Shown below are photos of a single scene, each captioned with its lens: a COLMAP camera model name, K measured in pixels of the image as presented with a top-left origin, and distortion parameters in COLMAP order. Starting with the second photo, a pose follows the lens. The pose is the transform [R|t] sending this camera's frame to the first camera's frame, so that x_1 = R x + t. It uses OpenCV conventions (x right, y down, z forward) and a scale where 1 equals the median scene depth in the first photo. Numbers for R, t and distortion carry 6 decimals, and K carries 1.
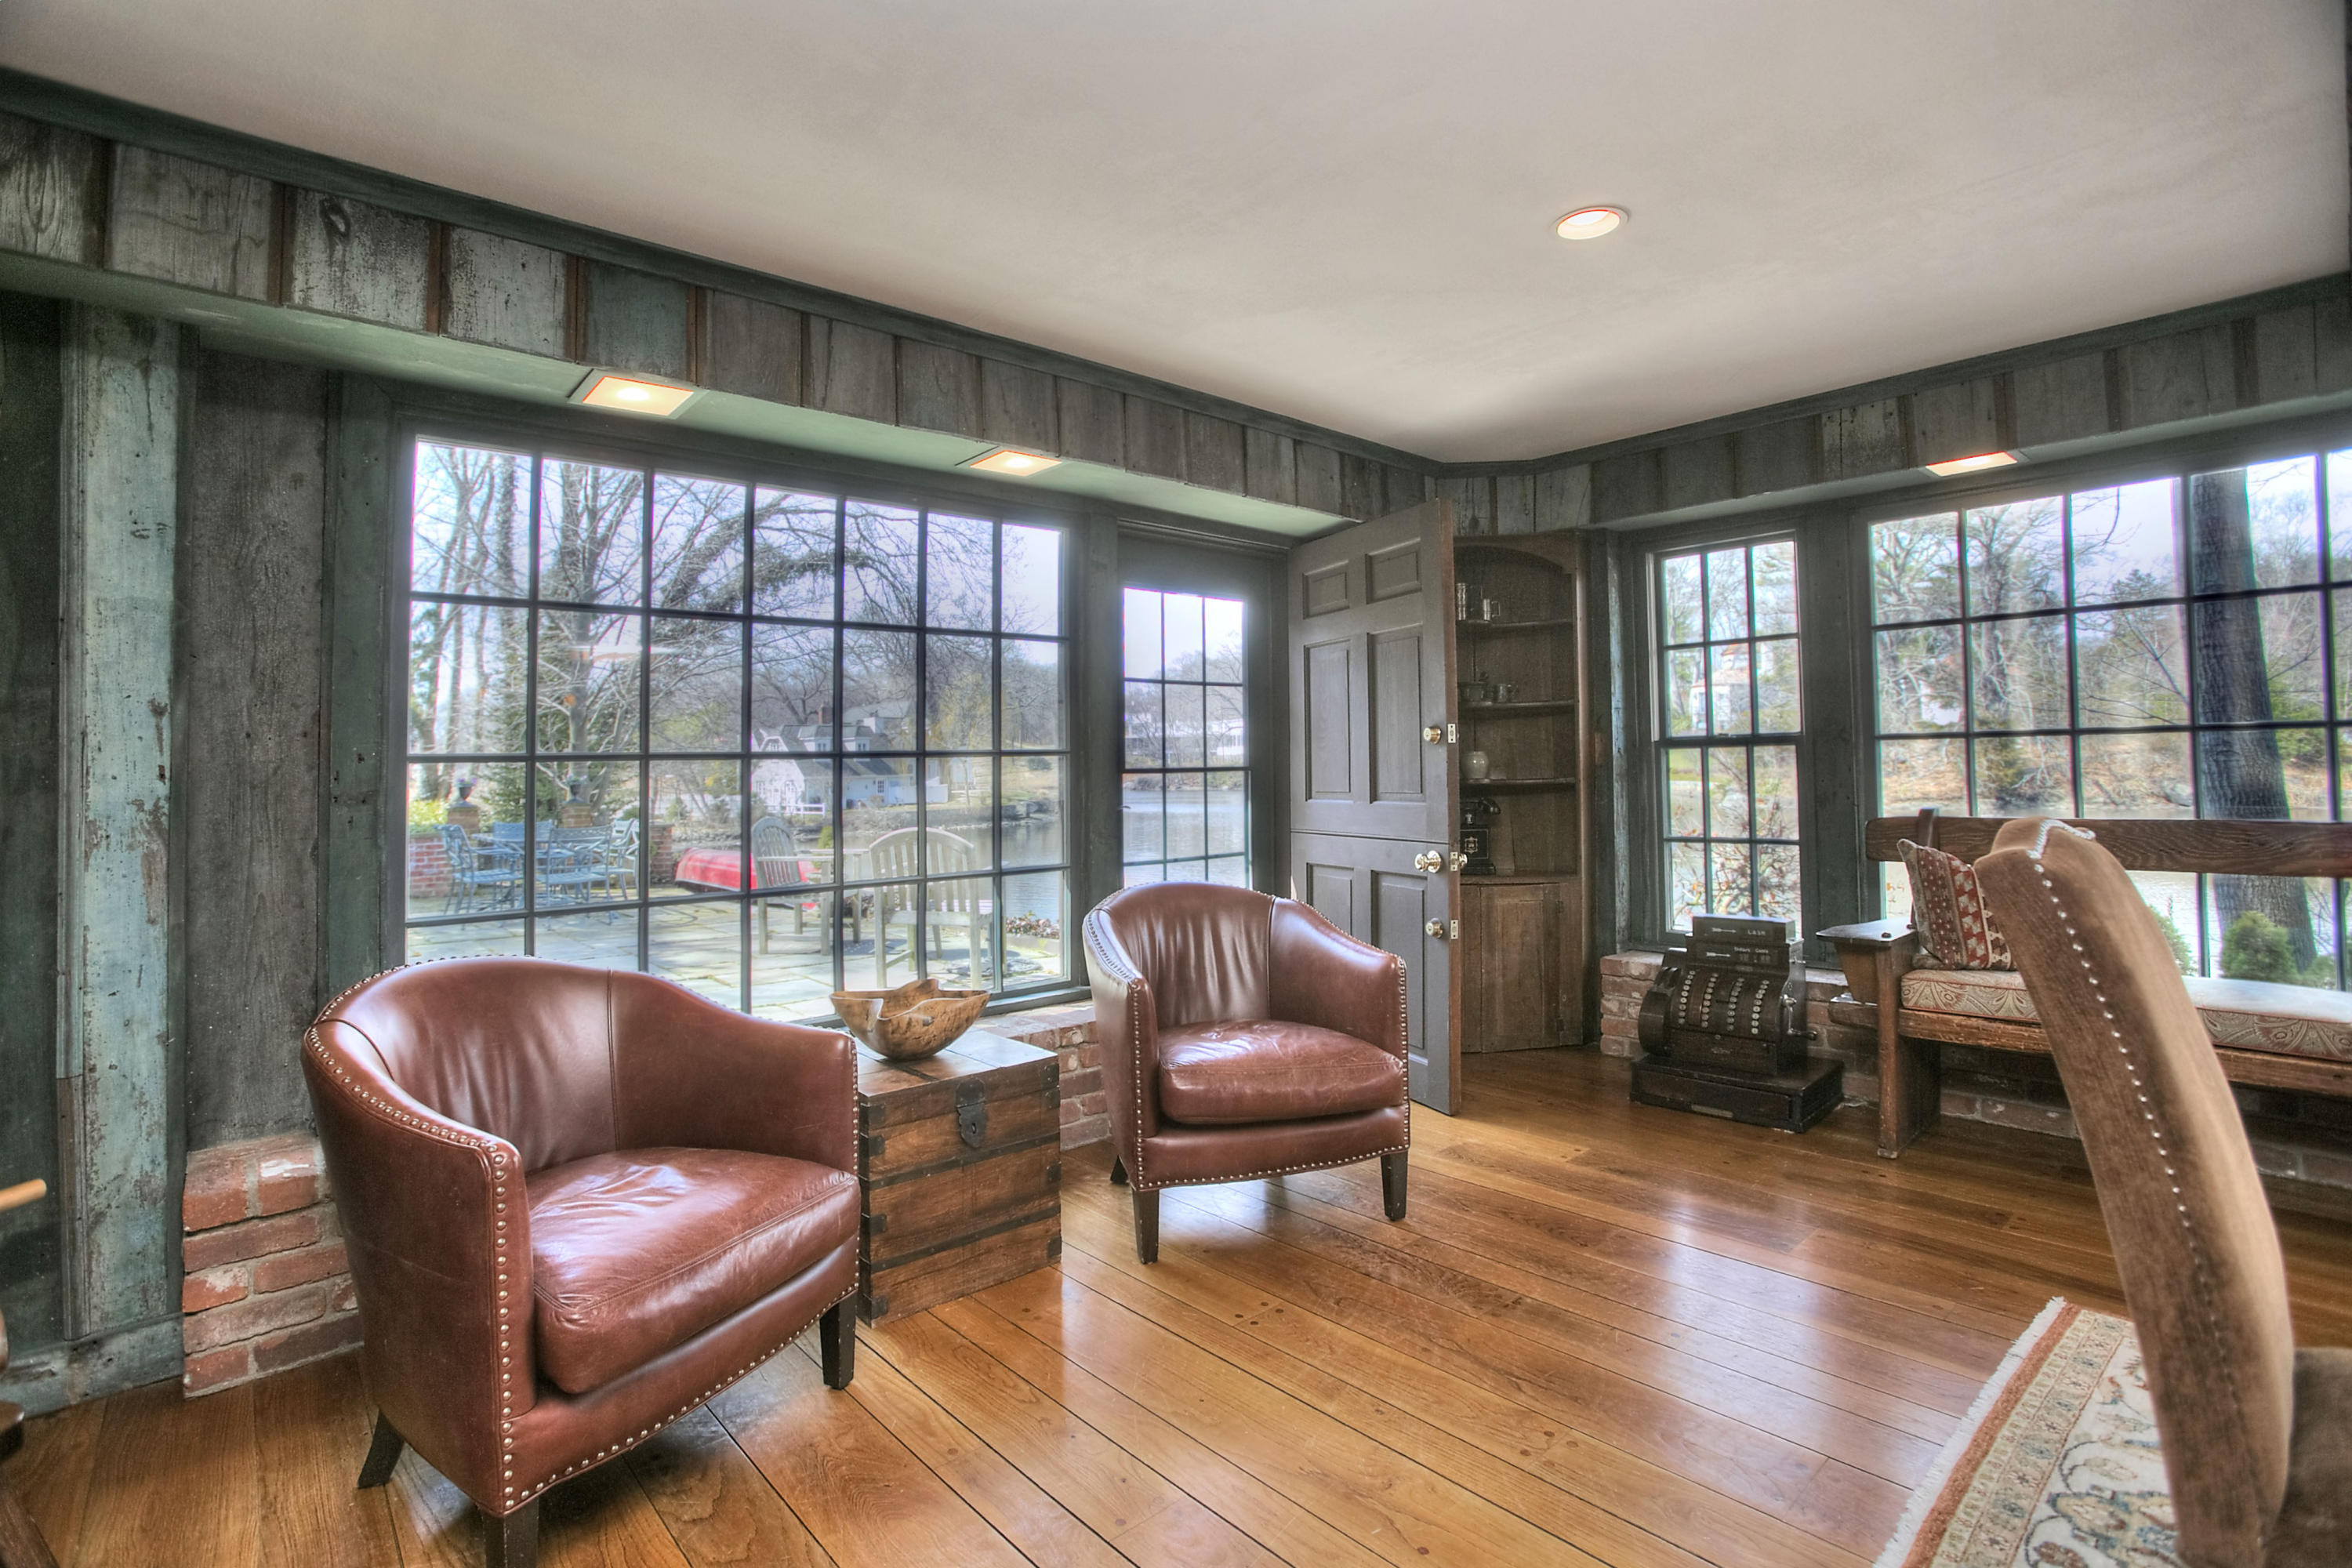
lens RADIAL K [[1117.4, 0, 1365.5], [0, 1117.4, 717.6], [0, 0, 1]] dist [-0.080864, 0.018963]
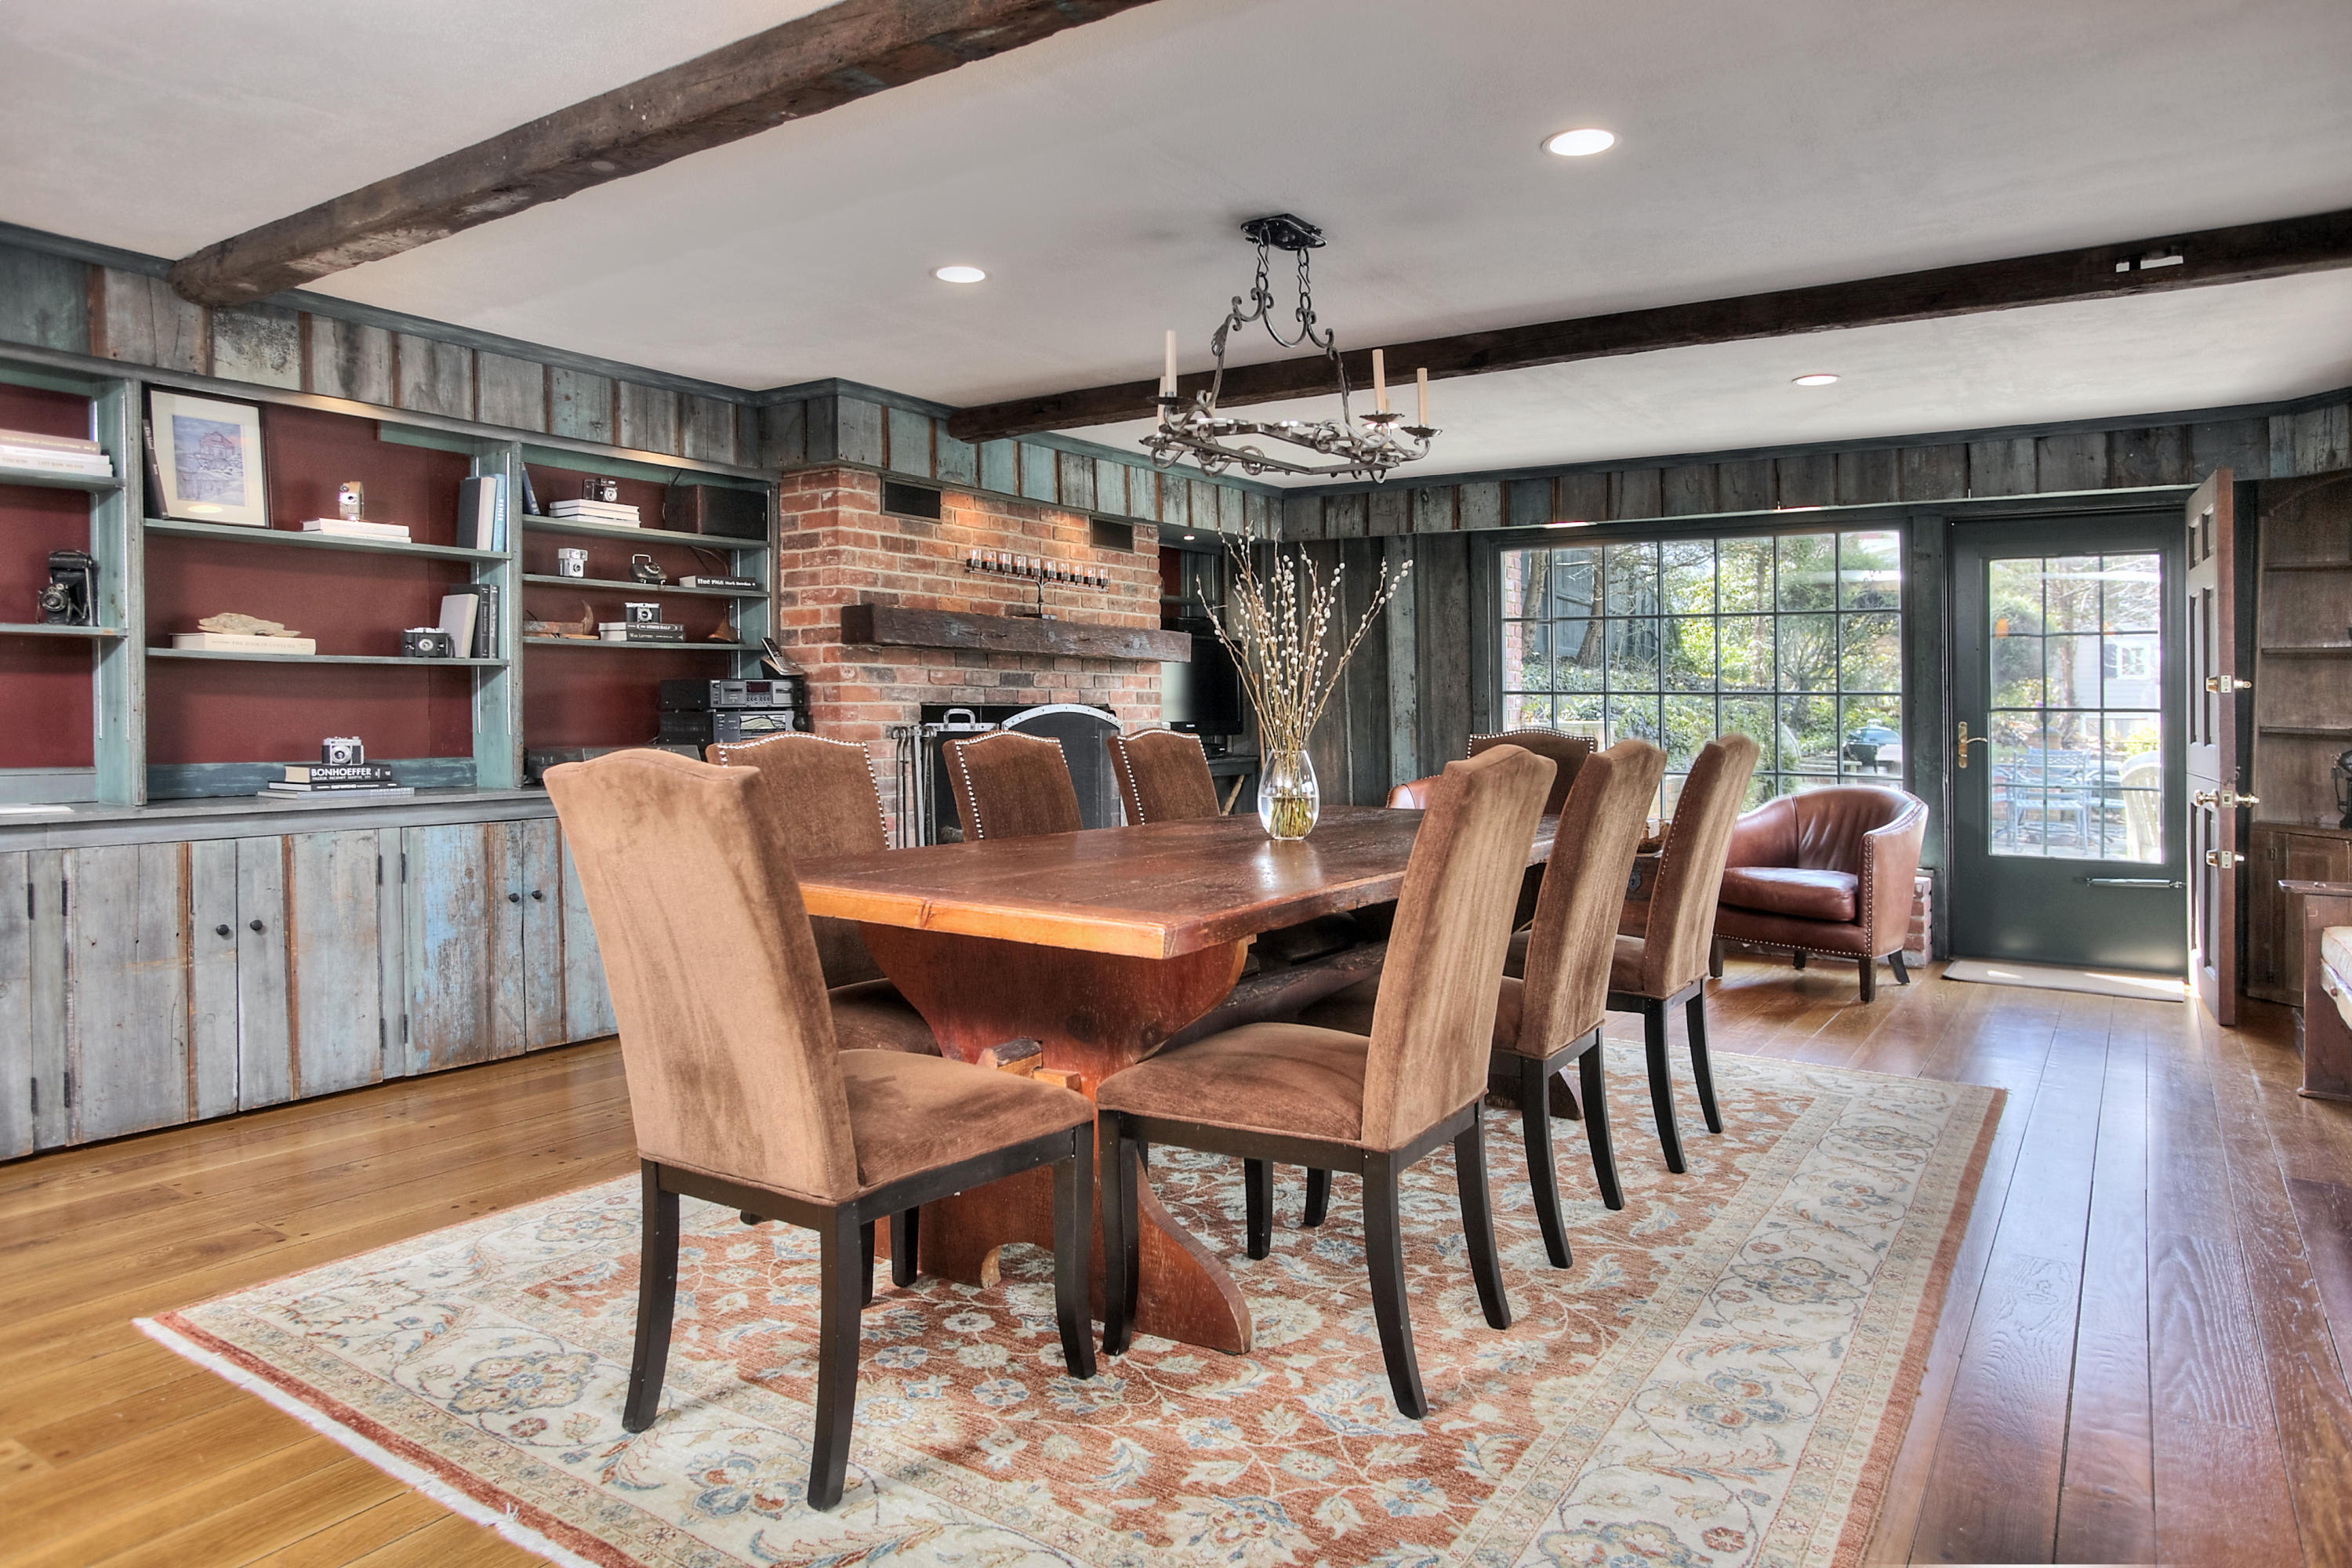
lens RADIAL K [[1391.6, 0, 1171.4], [0, 1391.6, 723.2], [0, 0, 1]] dist [-0.091824, 0.072810]
pose [[0.212626, 0.031703, -0.976619, 1.904185], [0.018354, 0.999168, 0.036431, -0.025684], [0.976961, -0.025671, 0.211867, -0.333900]]
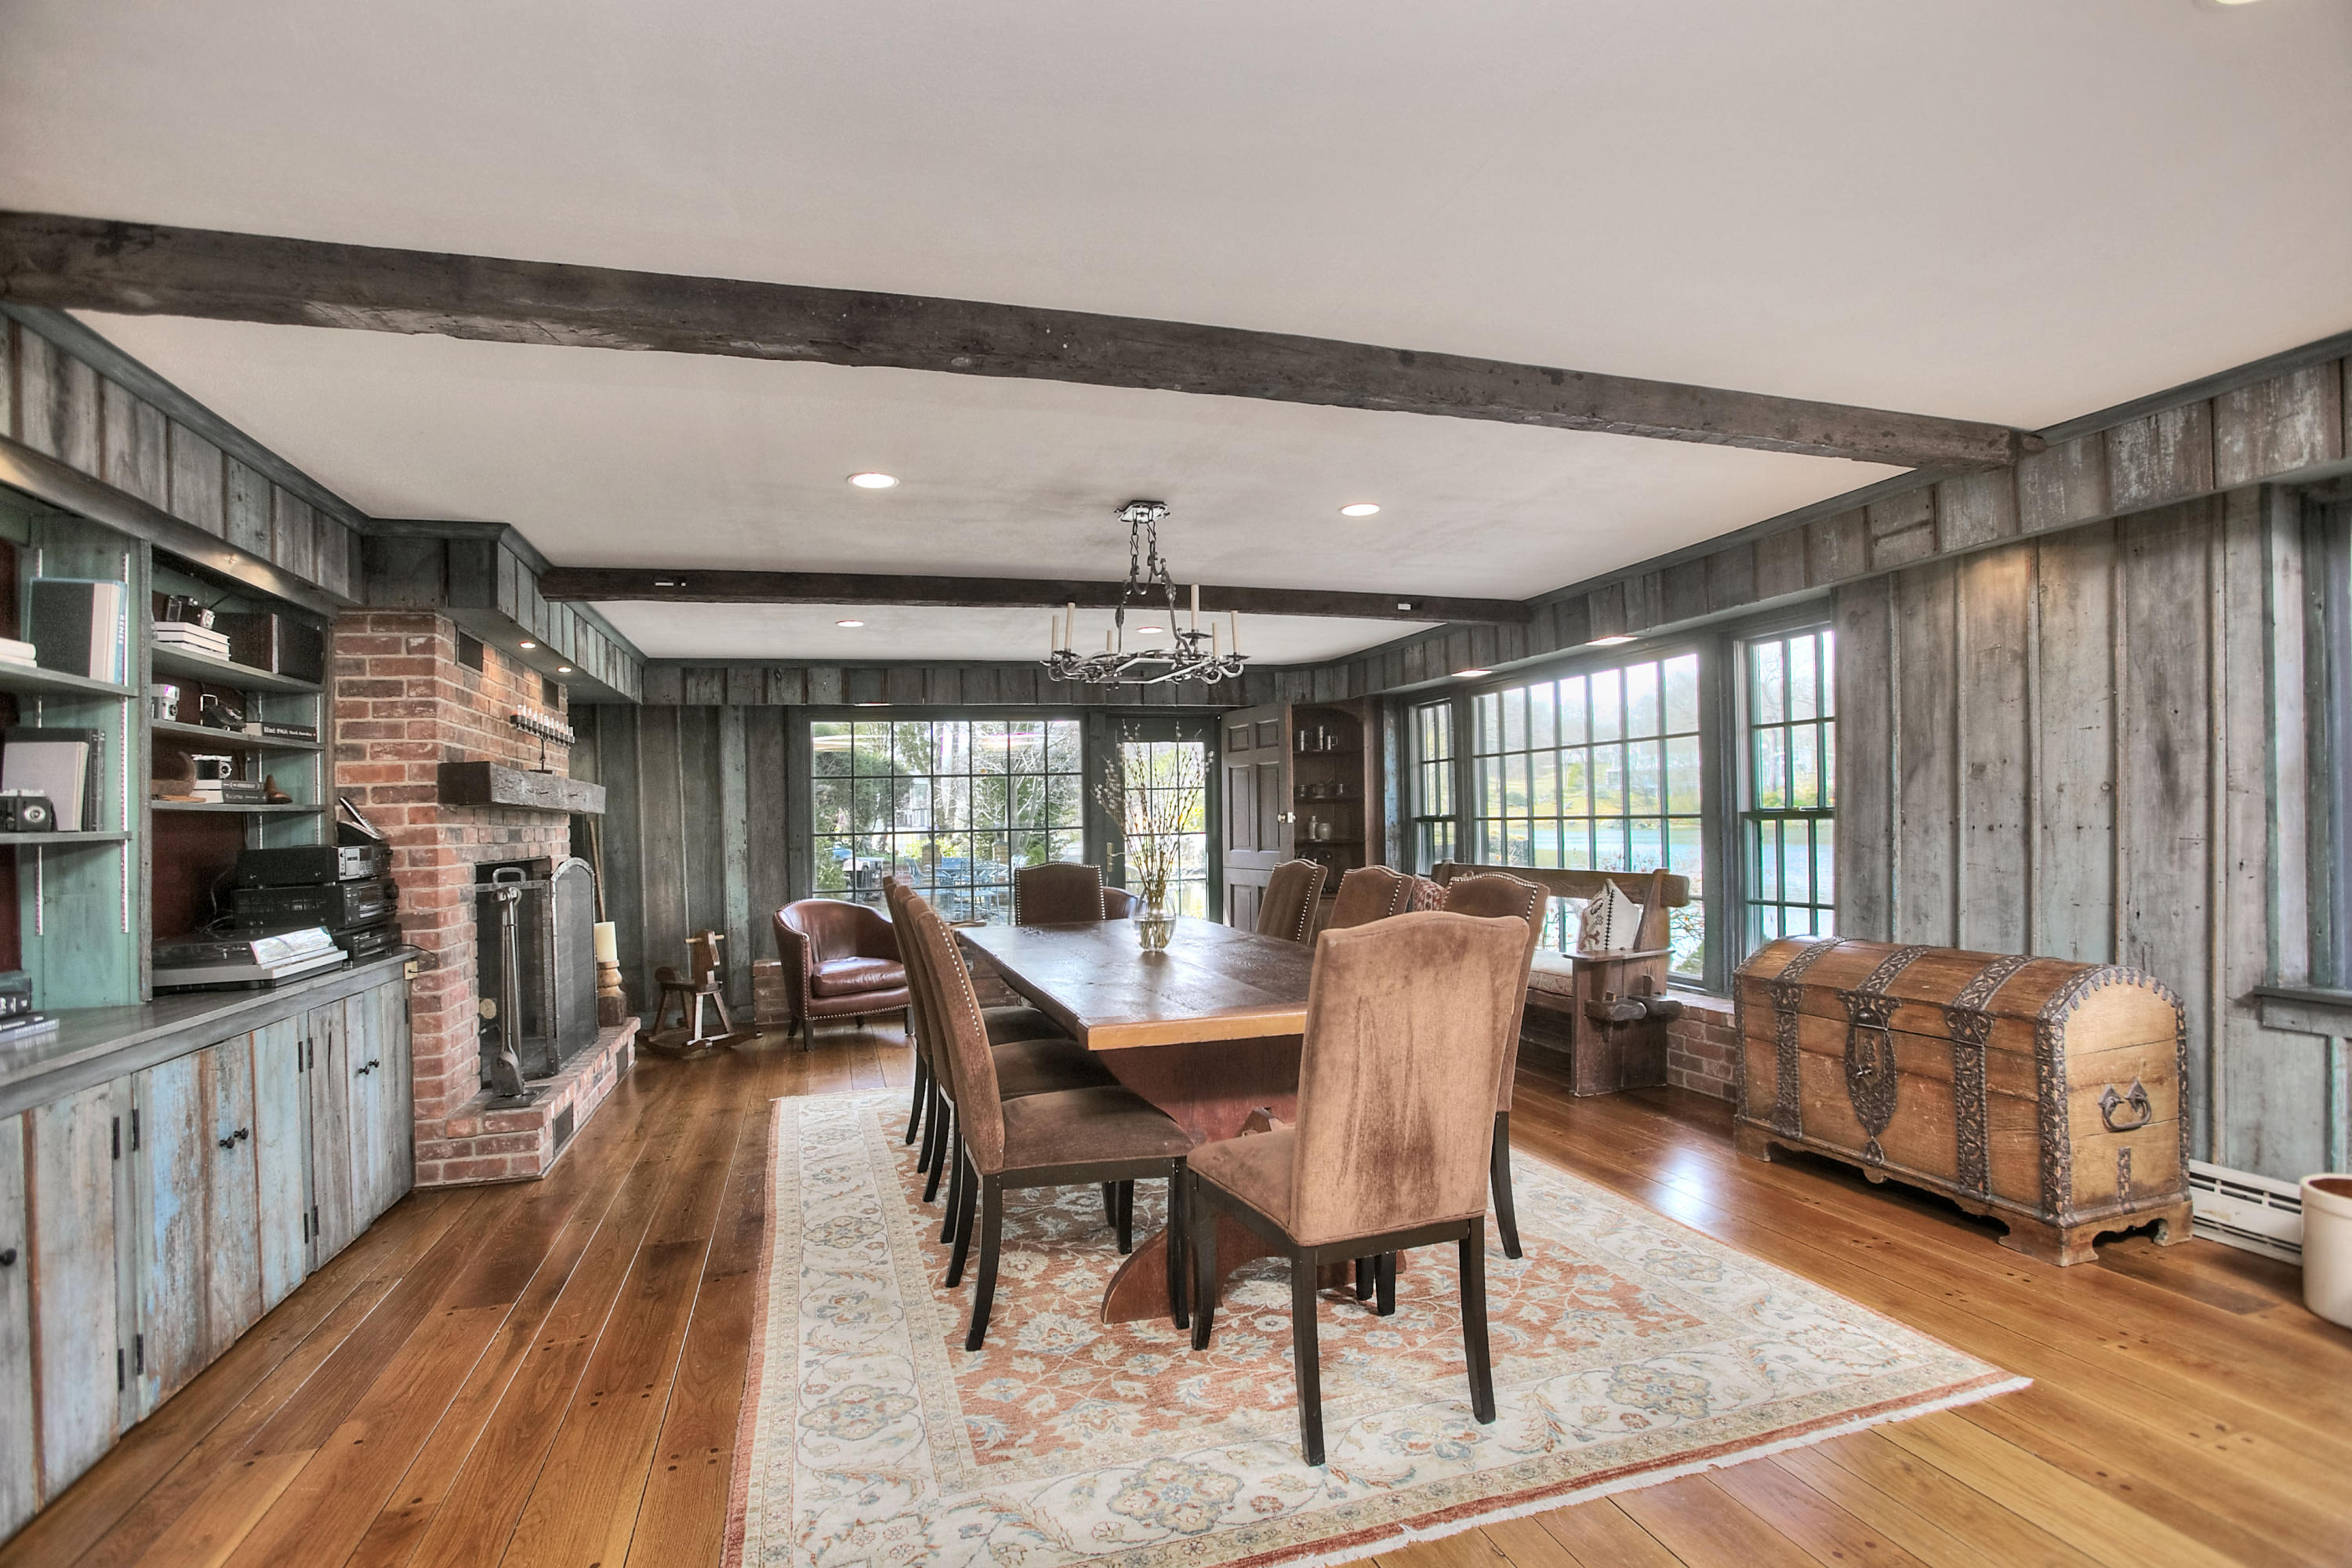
lens RADIAL K [[1081.1, 0, 1171.3], [0, 1081.1, 828.1], [0, 0, 1]] dist [-0.057055, 0.017395]
pose [[0.876791, 0.000029, -0.480873, 1.395034], [0.021155, 0.999030, 0.038632, -0.075540], [0.480407, -0.044045, 0.875939, -1.119766]]
